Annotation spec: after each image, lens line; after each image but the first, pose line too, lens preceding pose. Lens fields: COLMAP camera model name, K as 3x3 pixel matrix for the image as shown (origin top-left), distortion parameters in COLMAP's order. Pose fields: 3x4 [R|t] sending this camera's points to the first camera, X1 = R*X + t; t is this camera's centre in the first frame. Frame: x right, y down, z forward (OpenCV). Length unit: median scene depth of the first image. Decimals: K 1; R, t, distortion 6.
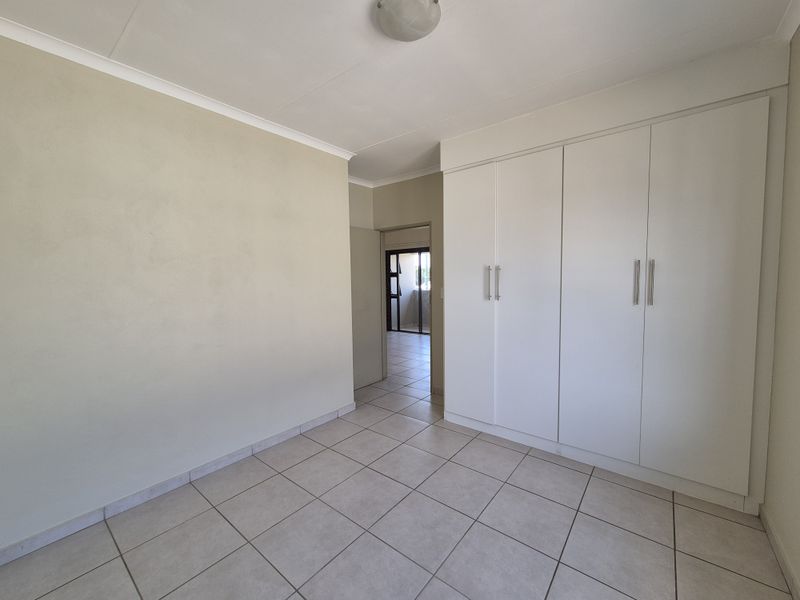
lens RADIAL K [[326.5, 0, 400.0], [0, 326.5, 300.1], [0, 0, 1]] dist [0.000603, 0.001877]
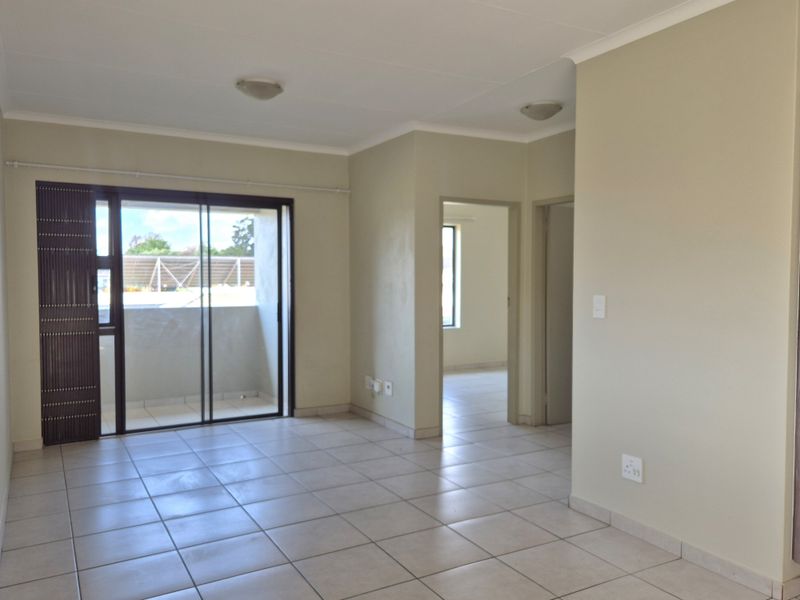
lens RADIAL K [[627.2, 0, 405.2], [0, 627.2, 301.2], [0, 0, 1]] dist [0.075029, -0.058772]
pose [[0.351017, -0.018478, 0.936187, -0.507330], [0.057240, 0.998359, -0.001756, -0.021655], [-0.934618, 0.054204, 0.351499, 0.498992]]
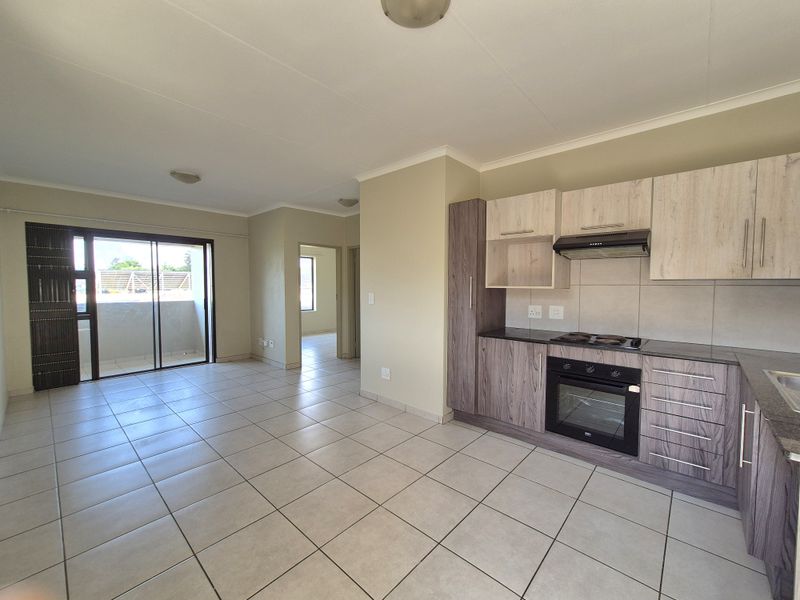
lens RADIAL K [[326.5, 0, 403.7], [0, 326.5, 300.1], [0, 0, 1]] dist [0.000603, 0.001877]
pose [[0.045452, -0.029215, 0.998539, -0.521959], [0.063915, 0.997609, 0.026279, -0.018336], [-0.996920, 0.062627, 0.047210, 0.459404]]
